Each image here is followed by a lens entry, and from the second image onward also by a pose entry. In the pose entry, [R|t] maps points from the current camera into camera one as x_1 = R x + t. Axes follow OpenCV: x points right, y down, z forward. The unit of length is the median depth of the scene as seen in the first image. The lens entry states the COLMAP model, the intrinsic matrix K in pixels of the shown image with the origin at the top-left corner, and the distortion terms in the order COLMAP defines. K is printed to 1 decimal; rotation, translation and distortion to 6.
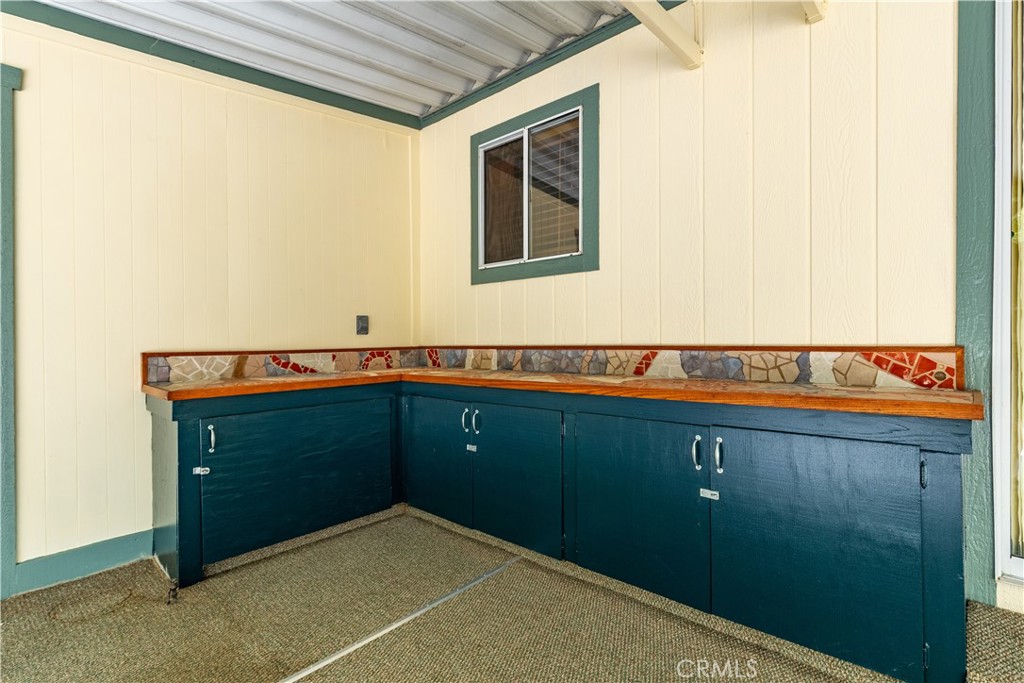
lens RADIAL K [[485.0, 0, 512.0], [0, 485.0, 341.5], [0, 0, 1]] dist [-0.000983, 0.000358]
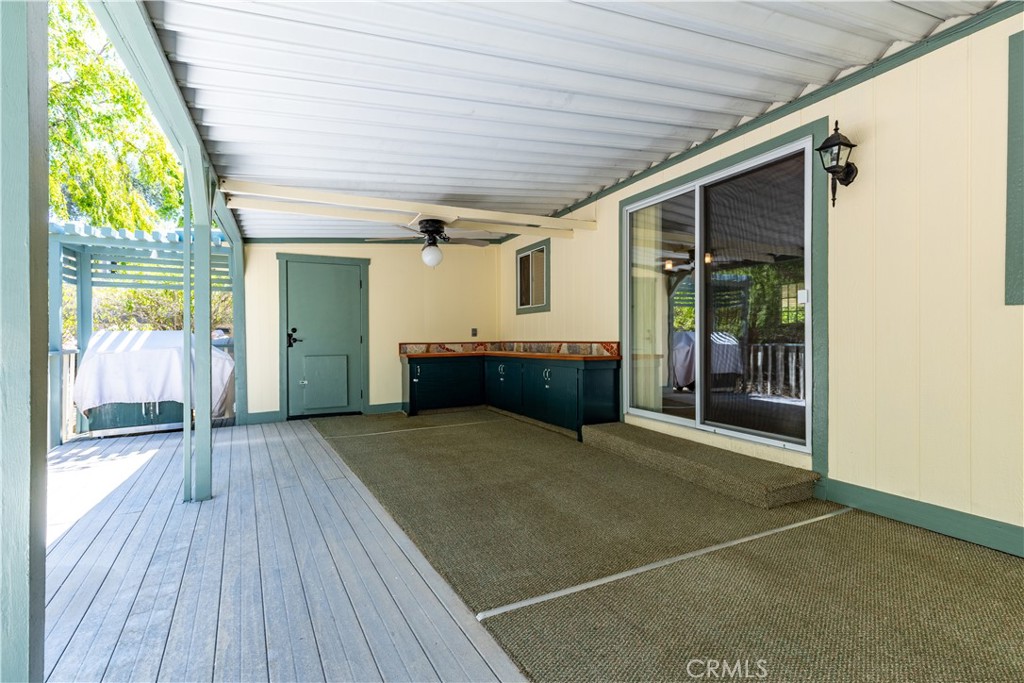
lens RADIAL K [[464.4, 0, 512.0], [0, 464.4, 341.5], [0, 0, 1]] dist [0.003679, -0.000044]
pose [[0.927920, 0.003378, -0.372764, 0.832392], [-0.000132, 0.999962, 0.008731, -0.010979], [0.372779, -0.008052, 0.927885, -1.223960]]
